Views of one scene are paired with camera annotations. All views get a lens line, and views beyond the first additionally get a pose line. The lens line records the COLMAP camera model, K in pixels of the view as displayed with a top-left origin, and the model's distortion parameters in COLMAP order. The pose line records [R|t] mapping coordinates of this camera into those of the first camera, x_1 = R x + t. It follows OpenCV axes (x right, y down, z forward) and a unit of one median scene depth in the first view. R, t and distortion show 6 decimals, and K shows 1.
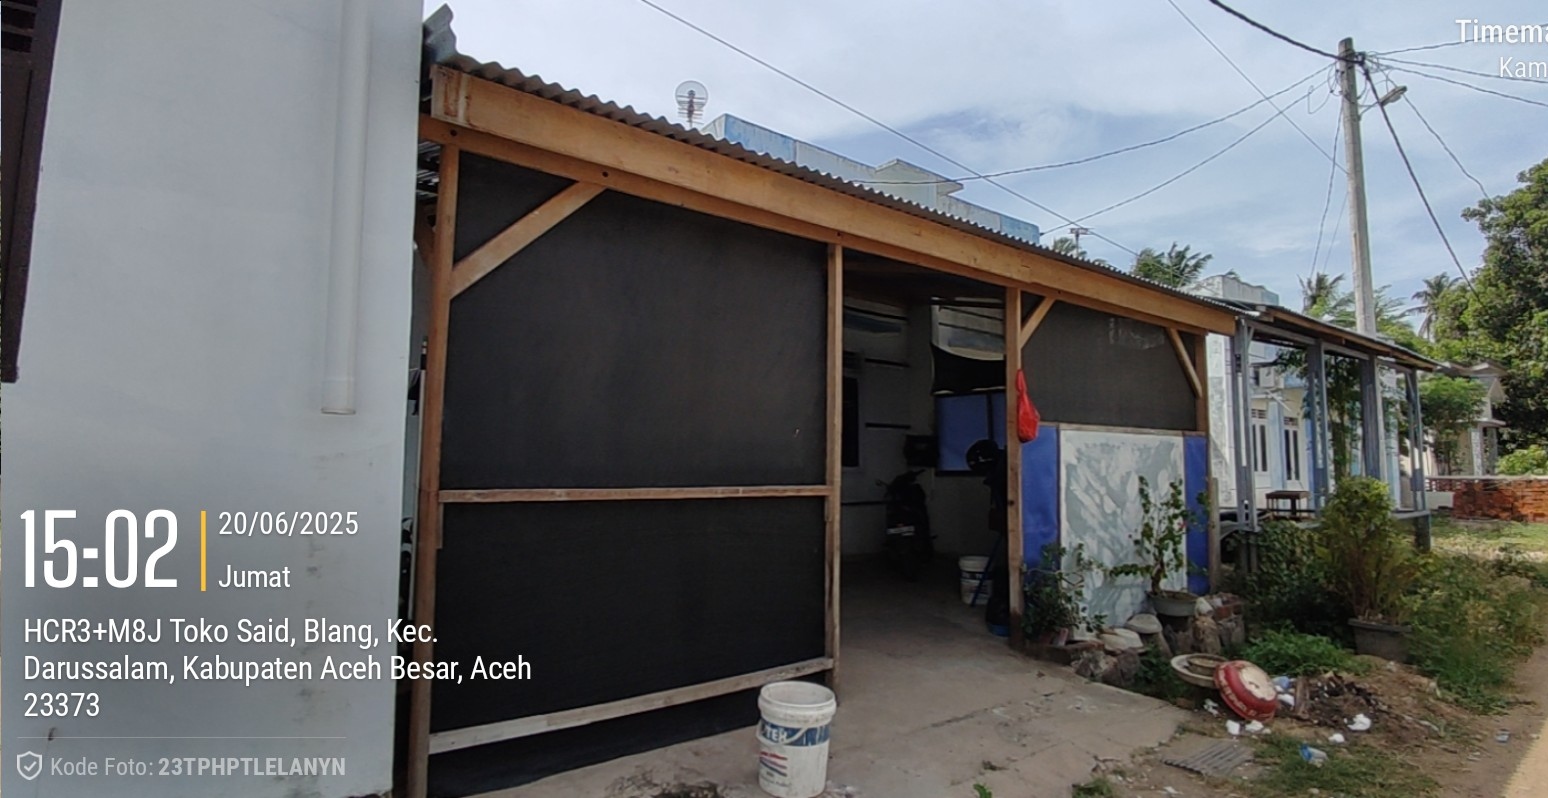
lens RADIAL K [[795.6, 0, 777.7], [0, 795.6, 396.9], [0, 0, 1]] dist [-0.006681, 0.000023]
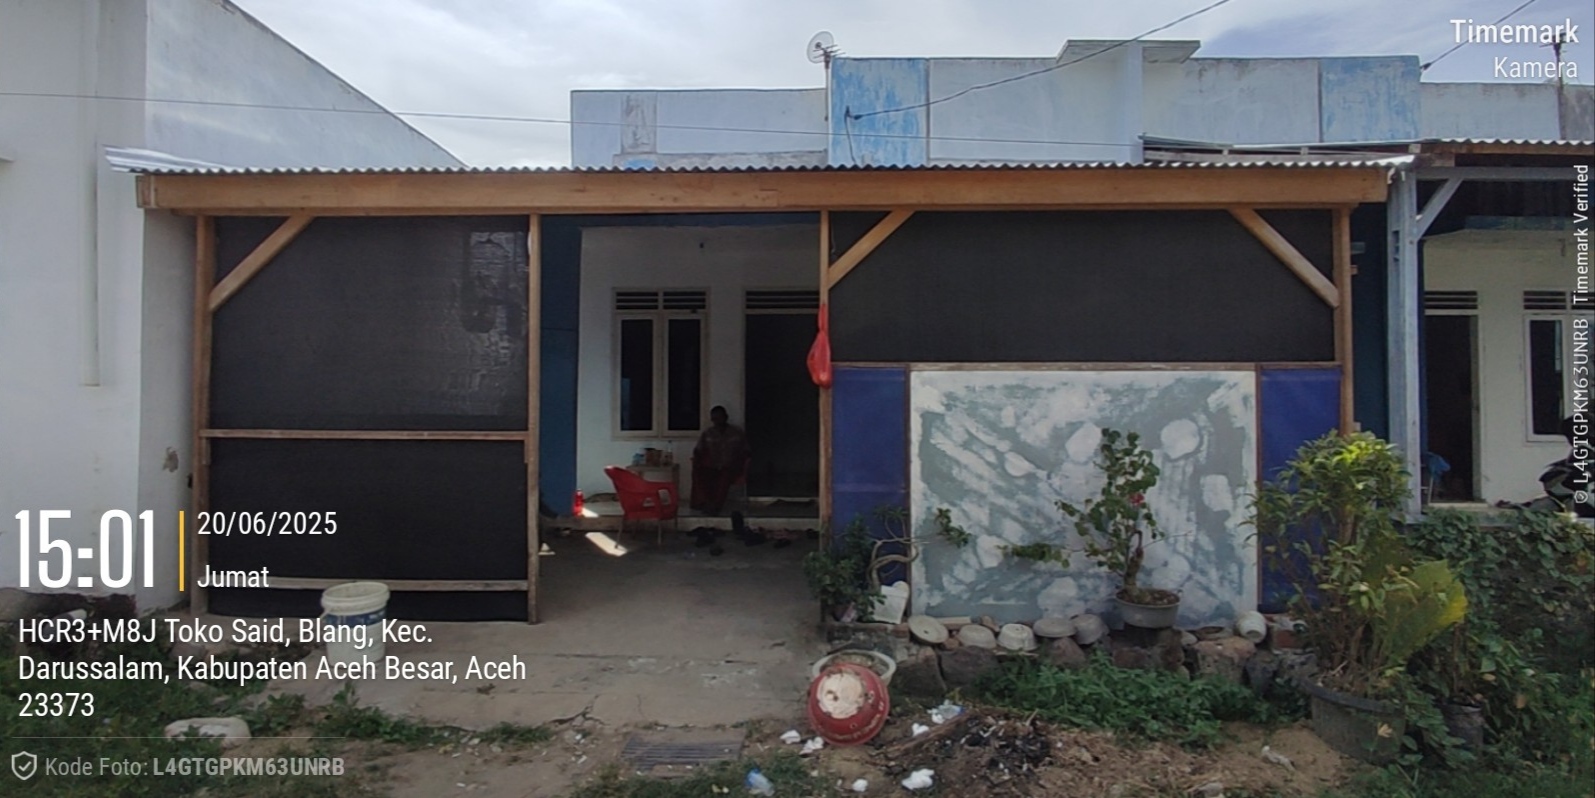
lens RADIAL K [[797.0, 0, 784.9], [0, 797.0, 389.5], [0, 0, 1]] dist [-0.005563, 0.001187]
pose [[0.745104, -0.020639, -0.666629, 0.798033], [0.058238, 0.997717, 0.034204, 0.024560], [0.664401, -0.064309, 0.744604, 0.292324]]
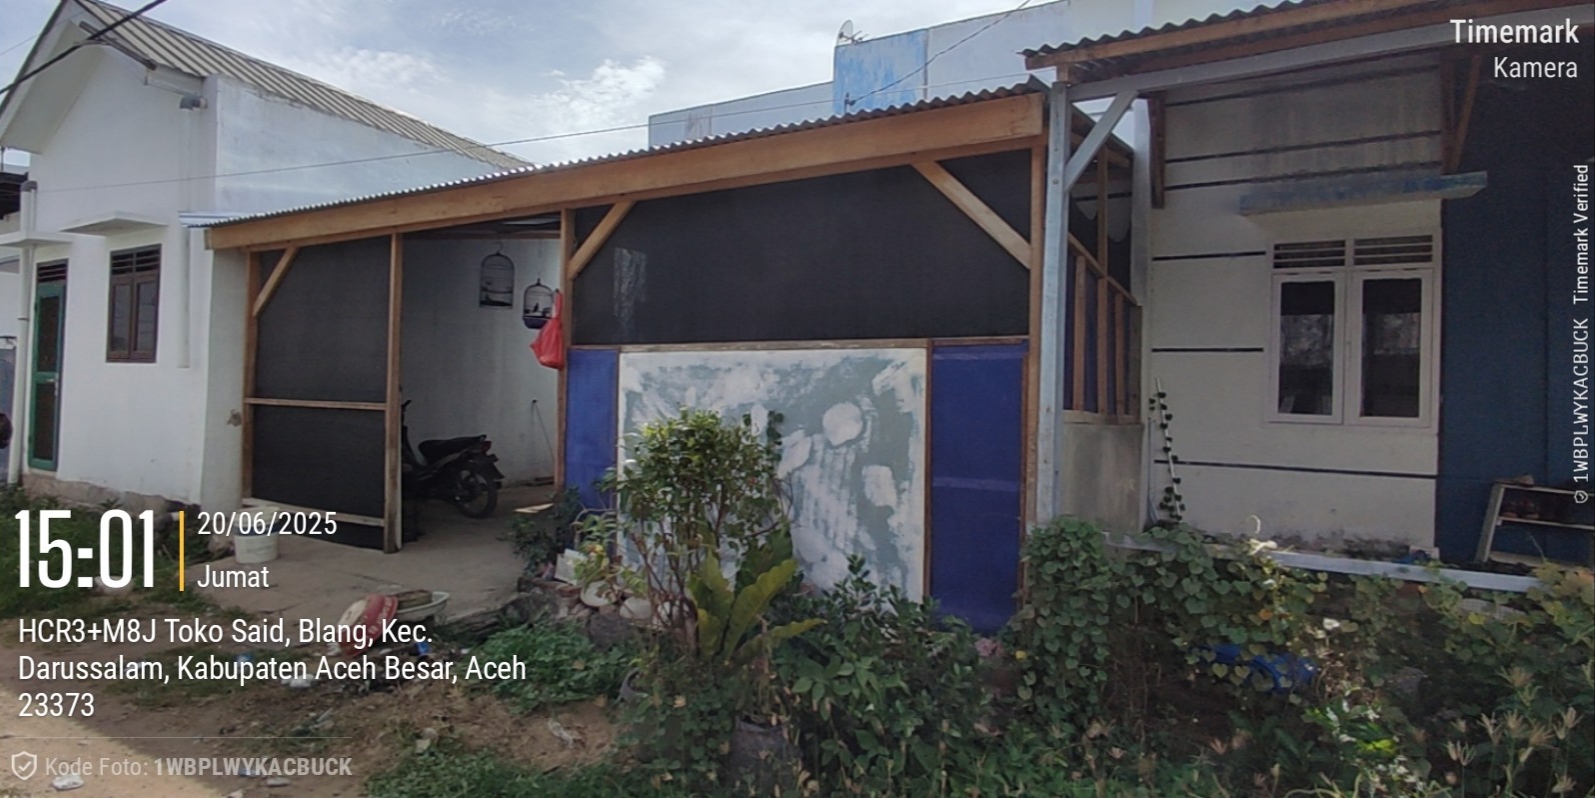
lens RADIAL K [[797.0, 0, 789.1], [0, 797.0, 388.0], [0, 0, 1]] dist [-0.005563, 0.001187]
pose [[0.357215, -0.016822, -0.933871, 1.223472], [0.056269, 0.998409, 0.003539, 0.086645], [0.932326, -0.053813, 0.357593, 0.845987]]
